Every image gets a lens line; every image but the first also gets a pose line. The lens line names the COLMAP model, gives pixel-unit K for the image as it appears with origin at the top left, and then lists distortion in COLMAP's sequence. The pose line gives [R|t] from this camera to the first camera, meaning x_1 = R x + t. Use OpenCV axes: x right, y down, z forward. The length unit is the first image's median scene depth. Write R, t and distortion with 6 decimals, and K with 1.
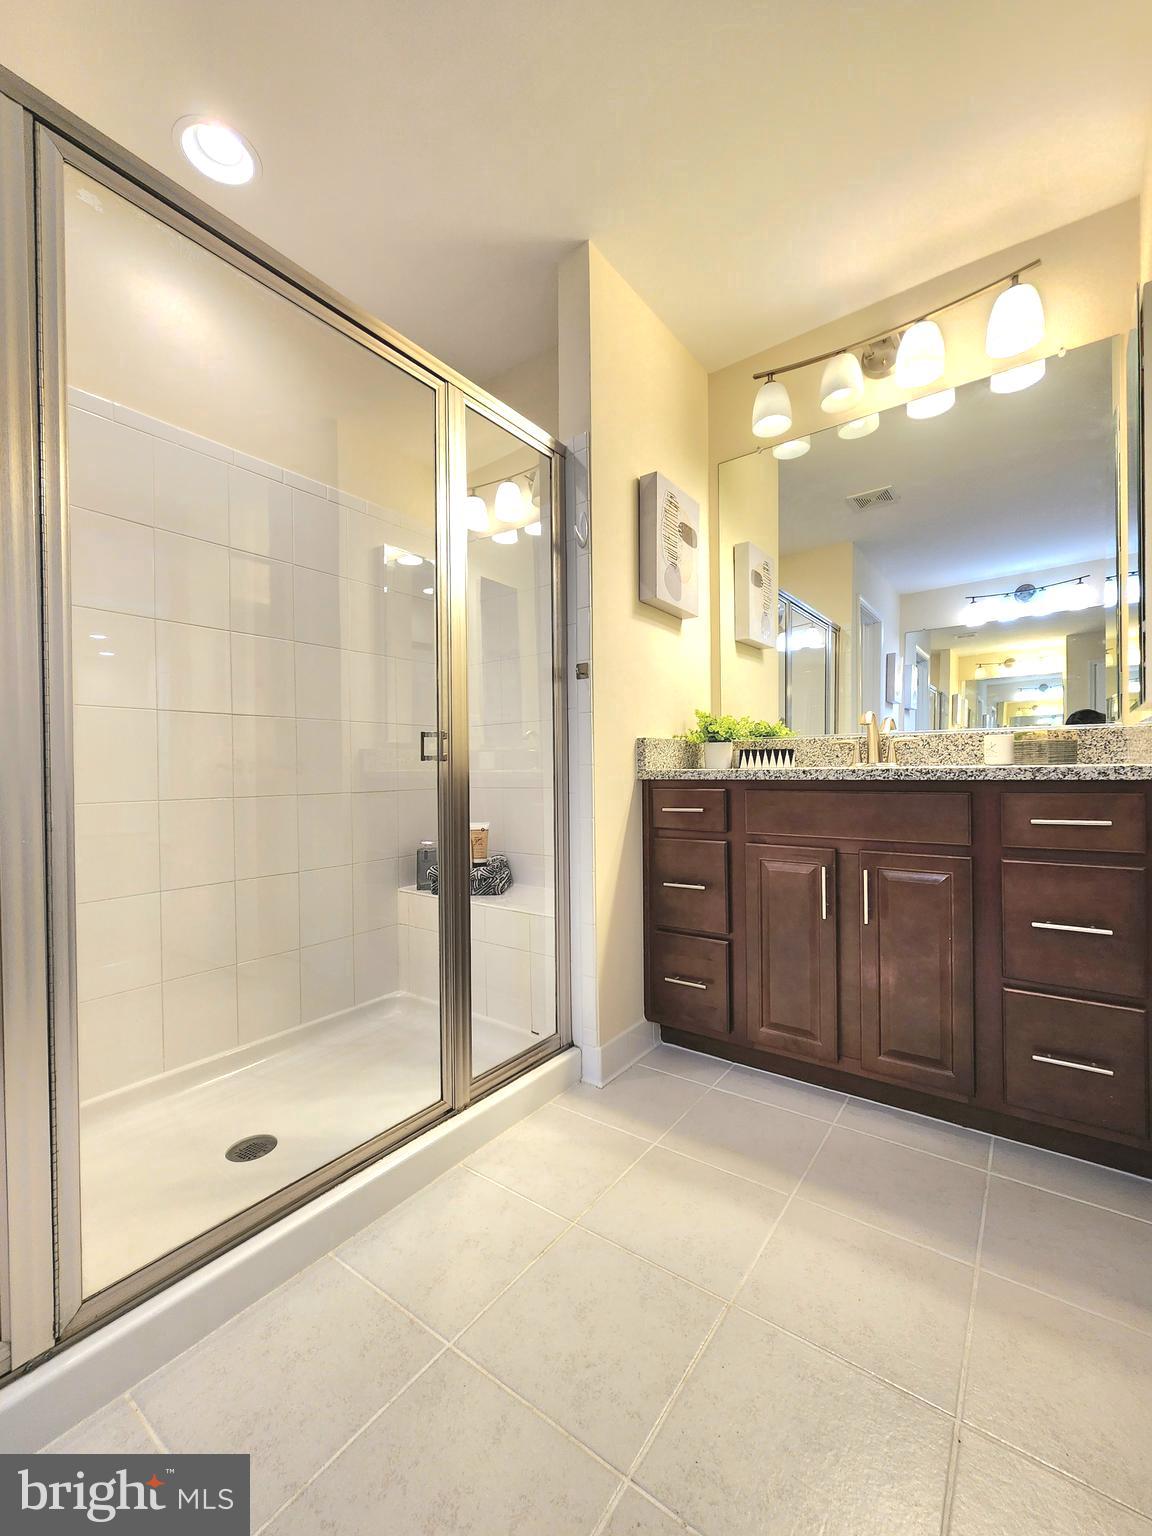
lens RADIAL K [[636.4, 0, 576.3], [0, 636.4, 774.2], [0, 0, 1]] dist [-0.001603, -0.000226]
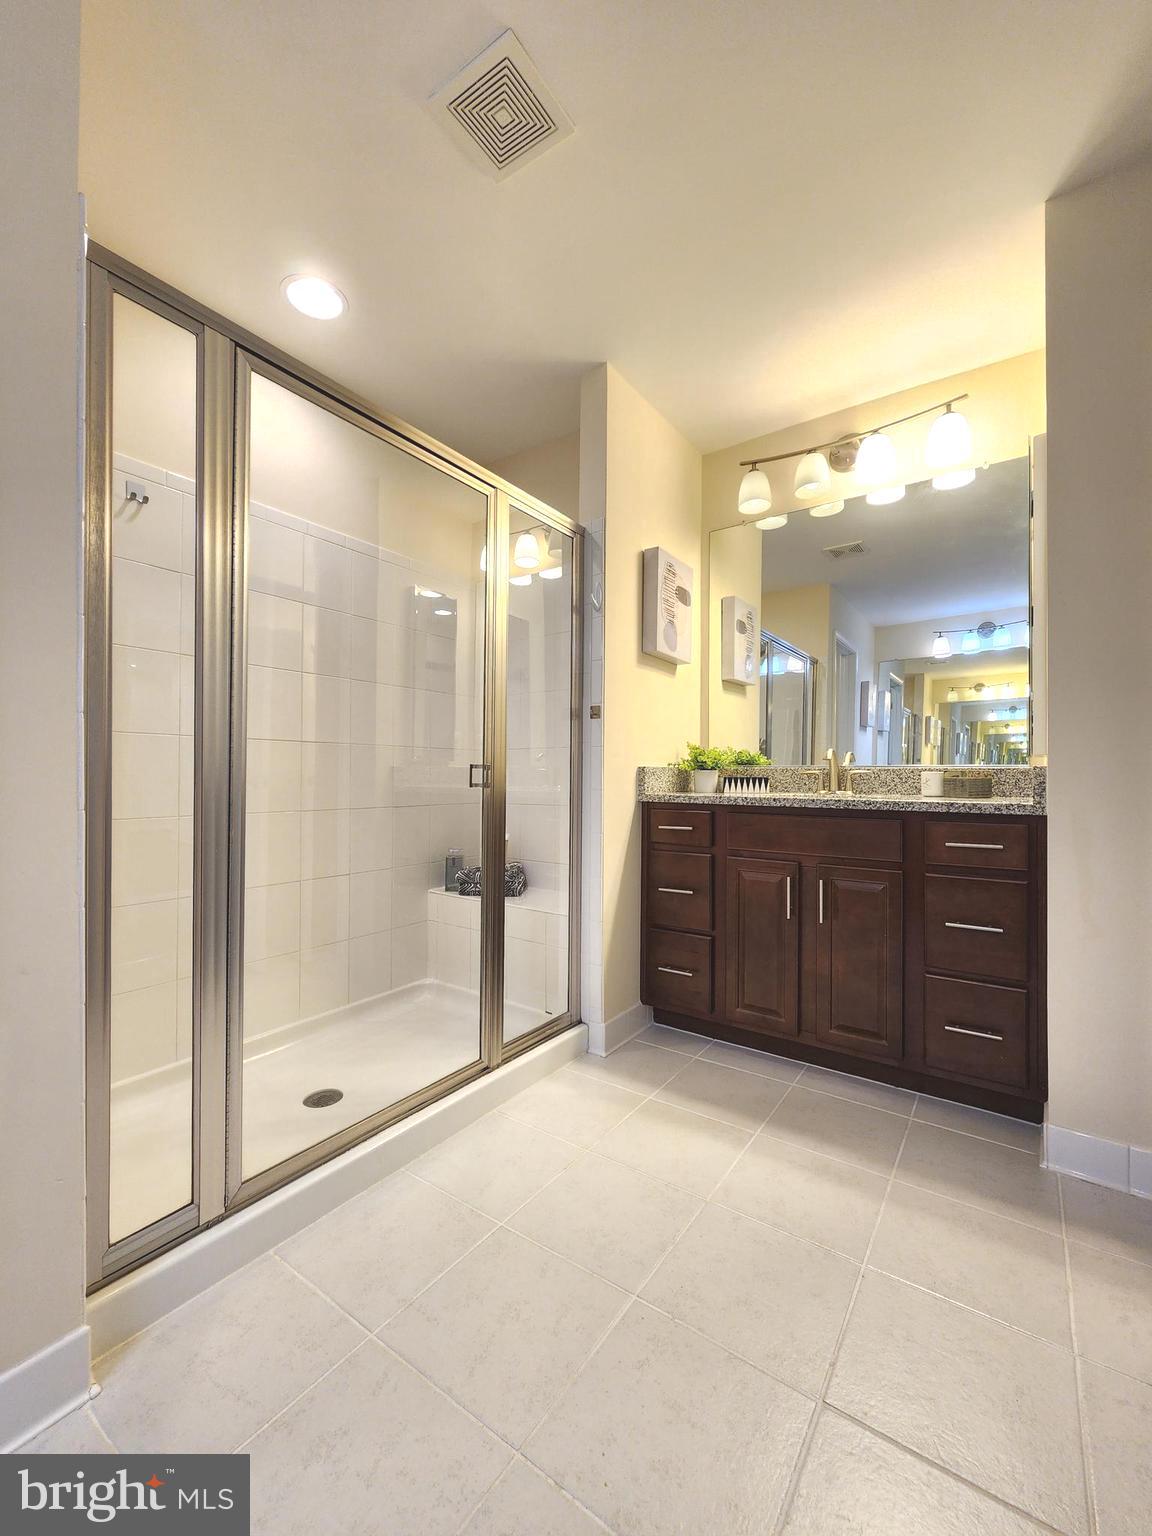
lens RADIAL K [[636.4, 0, 576.1], [0, 636.4, 772.8], [0, 0, 1]] dist [-0.001603, -0.000226]
pose [[0.999670, 0.018570, 0.017741, -0.046312], [-0.018384, 0.999775, -0.010585, -0.033269], [-0.017933, 0.010255, 0.999787, -0.213168]]
